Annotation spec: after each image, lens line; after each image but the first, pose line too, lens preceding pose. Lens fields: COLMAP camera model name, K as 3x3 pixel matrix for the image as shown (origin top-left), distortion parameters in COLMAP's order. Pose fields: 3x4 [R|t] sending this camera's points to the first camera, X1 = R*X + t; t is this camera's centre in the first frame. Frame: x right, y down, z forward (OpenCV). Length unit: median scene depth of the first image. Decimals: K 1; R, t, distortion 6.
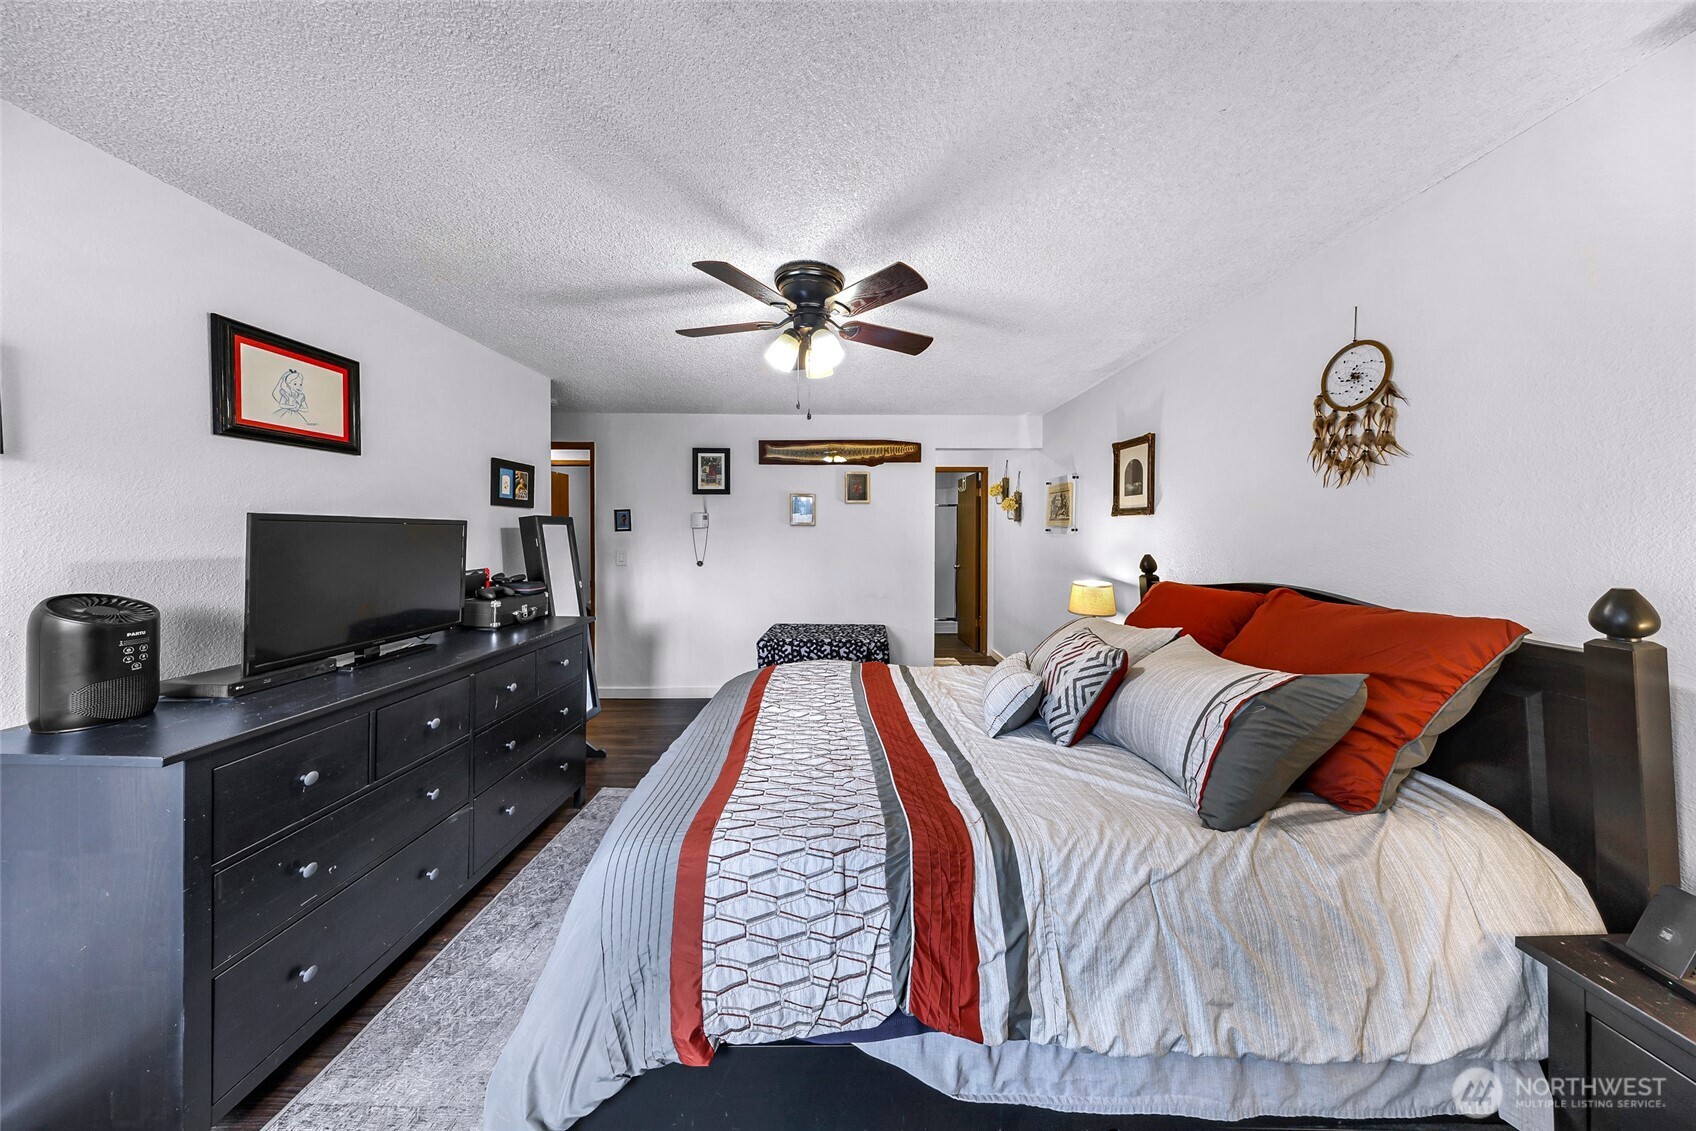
lens RADIAL K [[497.4, 0, 849.9], [0, 497.4, 542.0], [0, 0, 1]] dist [-0.018521, -0.000001]
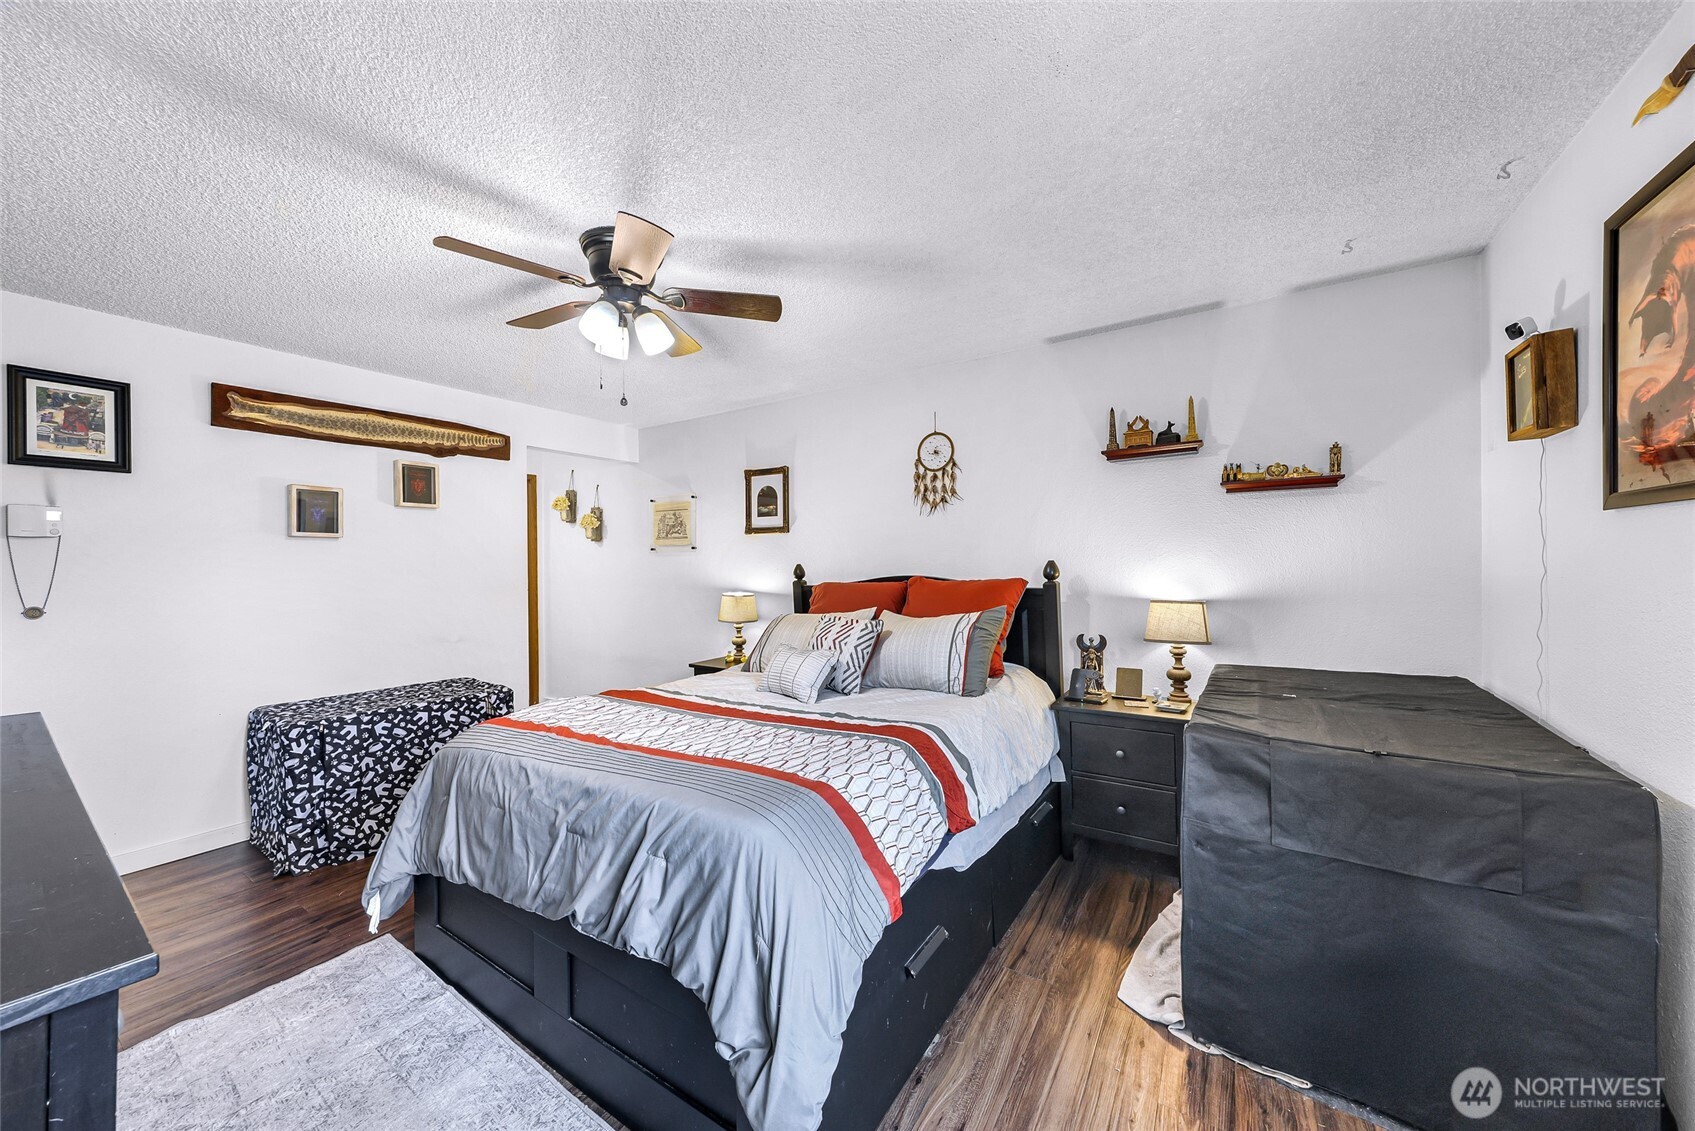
lens RADIAL K [[594.8, 0, 854.4], [0, 594.8, 573.4], [0, 0, 1]] dist [0.000973, -0.003211]
pose [[0.543045, -0.022965, 0.839390, -0.630094], [0.029679, 0.999526, 0.008145, 0.044067], [-0.839179, 0.020489, 0.543469, 0.075860]]
